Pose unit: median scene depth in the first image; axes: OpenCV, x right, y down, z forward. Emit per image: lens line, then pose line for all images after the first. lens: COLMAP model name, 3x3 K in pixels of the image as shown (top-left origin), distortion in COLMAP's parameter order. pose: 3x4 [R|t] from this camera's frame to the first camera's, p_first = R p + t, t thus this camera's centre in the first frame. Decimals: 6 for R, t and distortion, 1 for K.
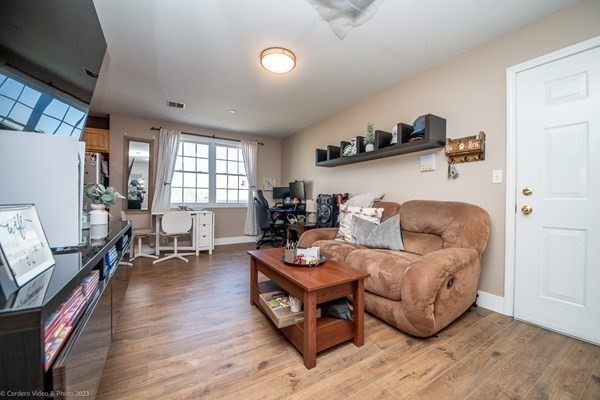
lens RADIAL K [[240.3, 0, 300.0], [0, 240.3, 200.0], [0, 0, 1]] dist [-0.019932, -0.000418]
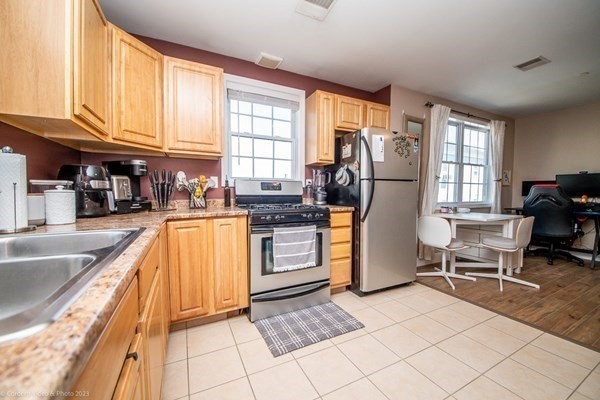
lens RADIAL K [[240.3, 0, 300.0], [0, 240.3, 200.0], [0, 0, 1]] dist [-0.019932, -0.000418]
pose [[0.995748, 0.000330, -0.092123, -0.936879], [0.002825, 0.999414, 0.034108, -0.023540], [0.092080, -0.034223, 0.995163, 0.197371]]
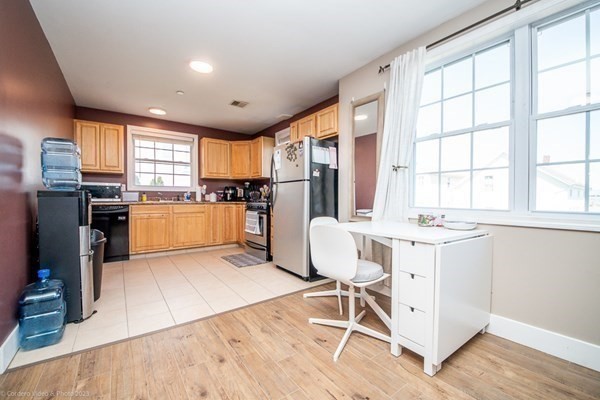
lens RADIAL K [[242.4, 0, 300.0], [0, 242.4, 200.0], [0, 0, 1]] dist [0.000069, -0.011356]
pose [[0.083524, 0.009989, -0.996456, -0.069171], [-0.003523, 0.999946, 0.009729, -0.004315], [0.996500, 0.002698, 0.083555, 0.755600]]
